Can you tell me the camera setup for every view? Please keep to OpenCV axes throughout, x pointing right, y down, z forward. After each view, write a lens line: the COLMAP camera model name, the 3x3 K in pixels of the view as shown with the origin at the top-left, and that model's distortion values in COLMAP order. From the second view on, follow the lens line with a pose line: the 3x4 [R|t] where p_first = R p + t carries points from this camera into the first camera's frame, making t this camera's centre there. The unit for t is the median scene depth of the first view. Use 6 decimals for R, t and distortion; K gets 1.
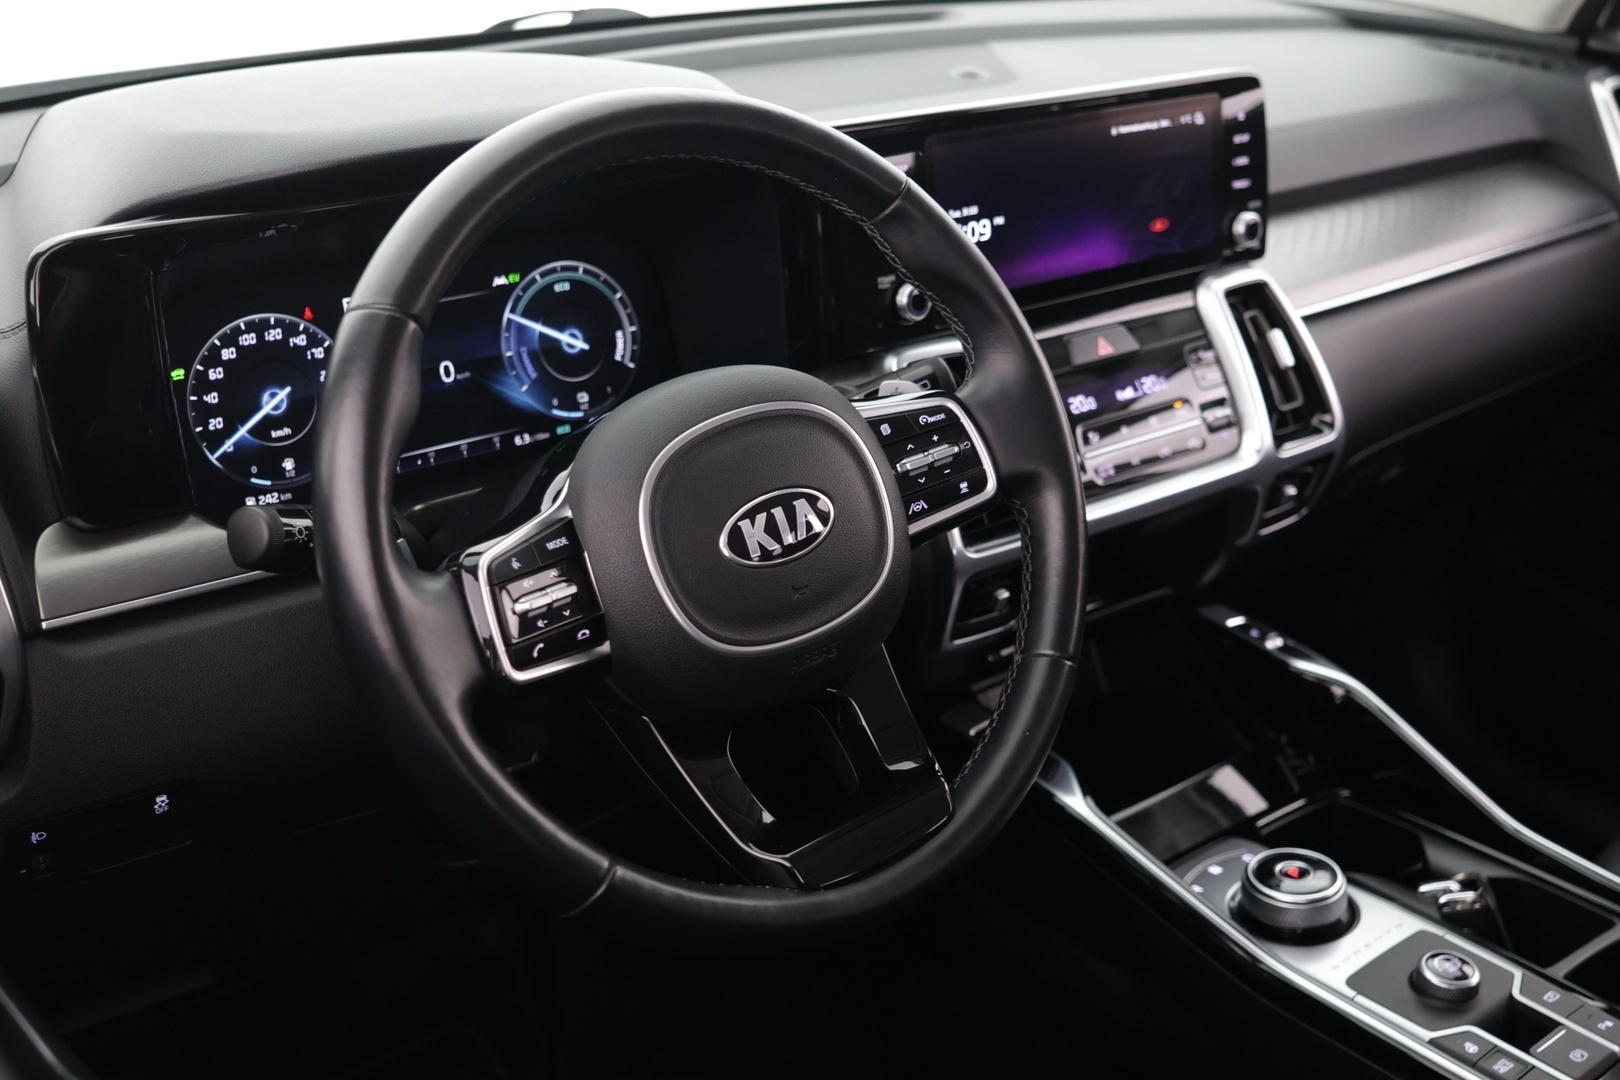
lens RADIAL K [[1831.5, 0, 818.6], [0, 1831.5, 526.5], [0, 0, 1]] dist [-0.009777, 0.000000]
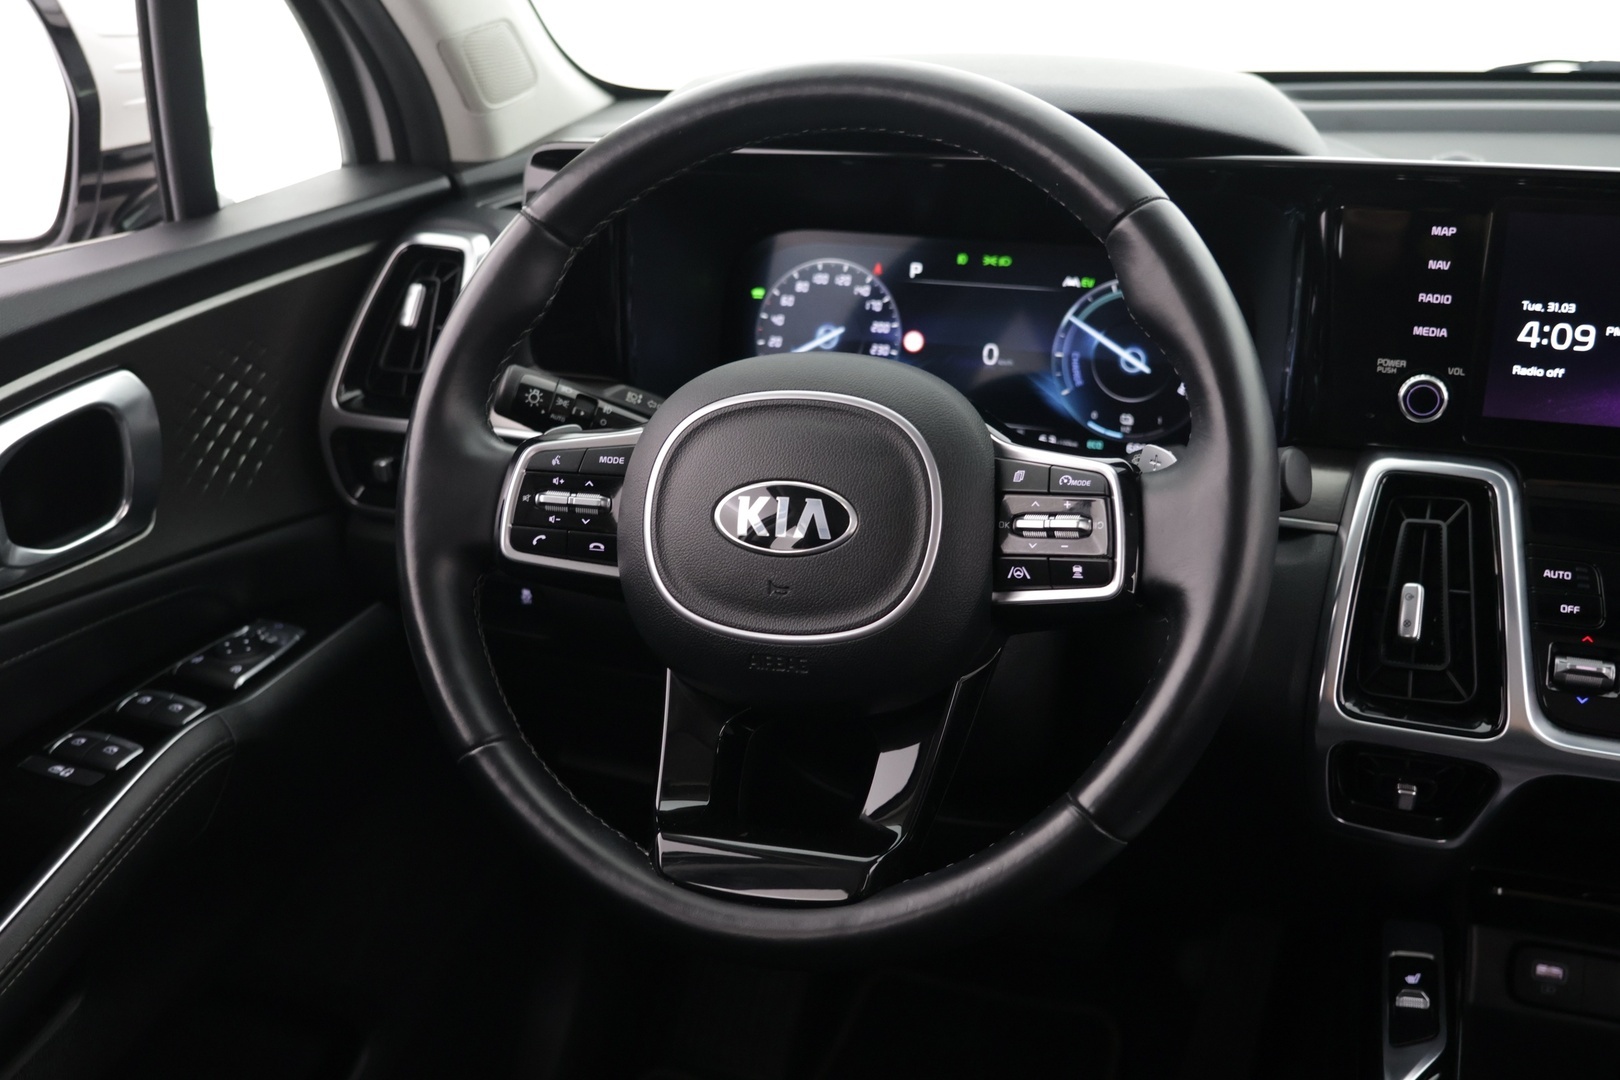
lens RADIAL K [[1589.9, 0, 808.0], [0, 1589.9, 531.2], [0, 0, 1]] dist [0.001078, 0.000000]
pose [[0.530964, 0.296280, -0.793911, 0.475643], [-0.309459, 0.939973, 0.143825, -0.085959], [0.788868, 0.169317, 0.590778, 0.392894]]
